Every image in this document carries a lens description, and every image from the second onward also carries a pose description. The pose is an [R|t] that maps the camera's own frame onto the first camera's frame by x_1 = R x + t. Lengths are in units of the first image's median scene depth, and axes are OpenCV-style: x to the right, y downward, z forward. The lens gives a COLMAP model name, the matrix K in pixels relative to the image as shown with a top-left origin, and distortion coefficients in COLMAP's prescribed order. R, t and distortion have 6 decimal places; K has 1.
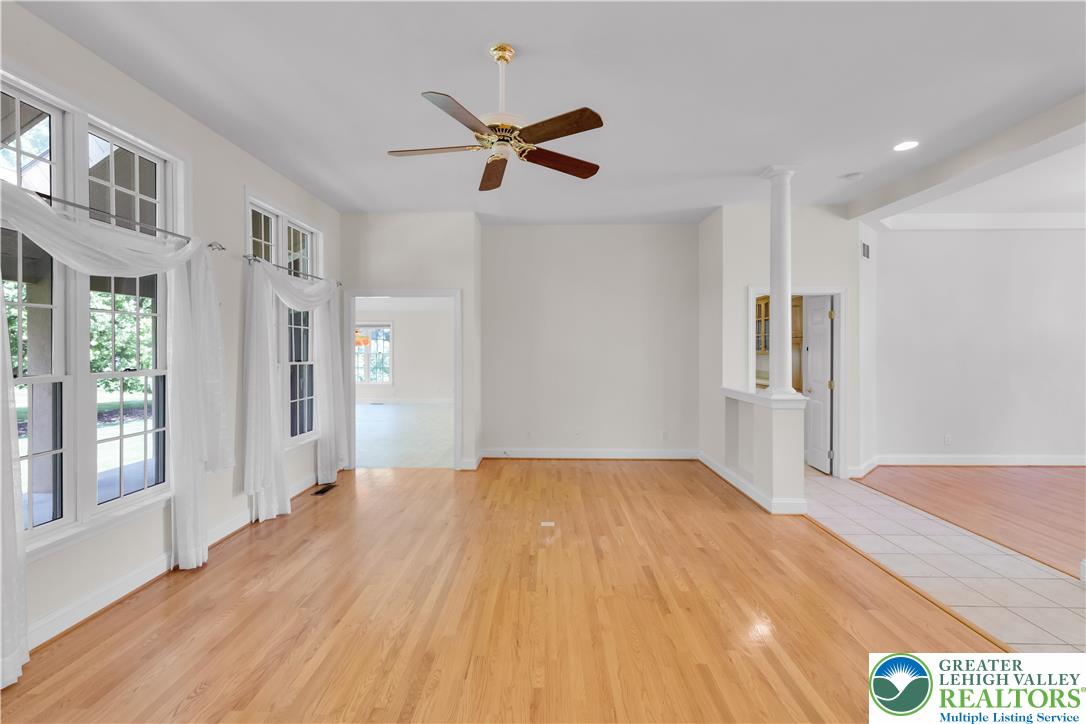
lens RADIAL K [[466.8, 0, 543.0], [0, 466.8, 362.0], [0, 0, 1]] dist [-0.002989, -0.000685]
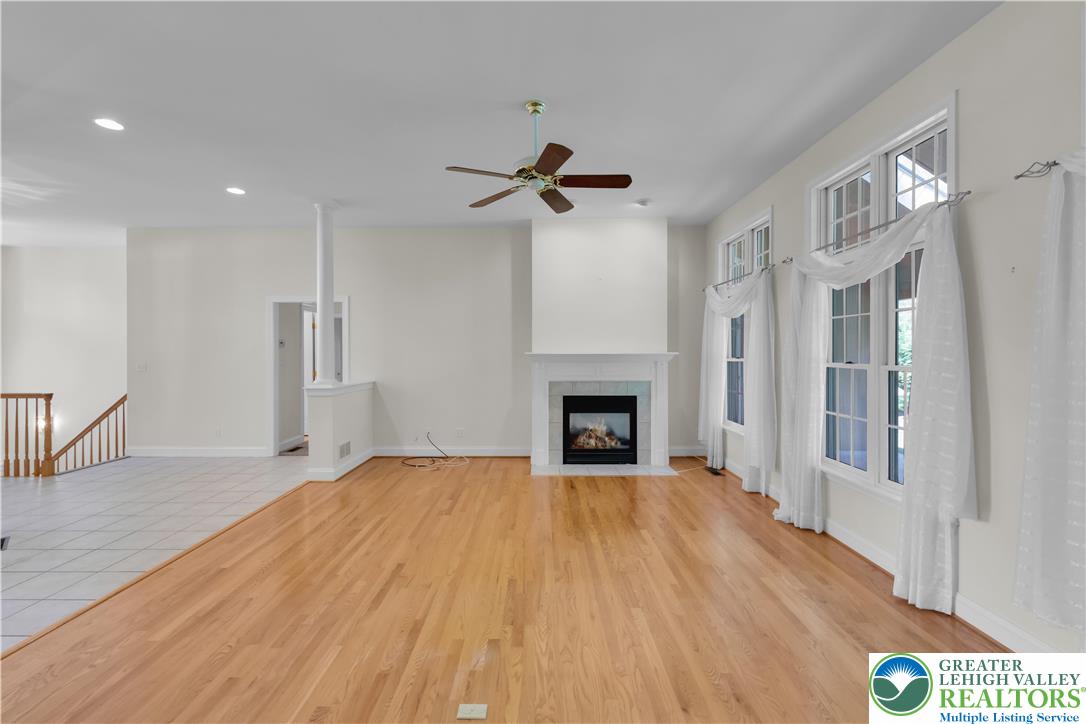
lens RADIAL K [[467.1, 0, 543.0], [0, 467.1, 362.0], [0, 0, 1]] dist [-0.000321, -0.000143]
pose [[-0.999818, 0.000294, -0.019055, -0.071858], [-0.000581, 0.998948, 0.045860, -0.037325], [0.019049, 0.045863, -0.998766, 1.997175]]
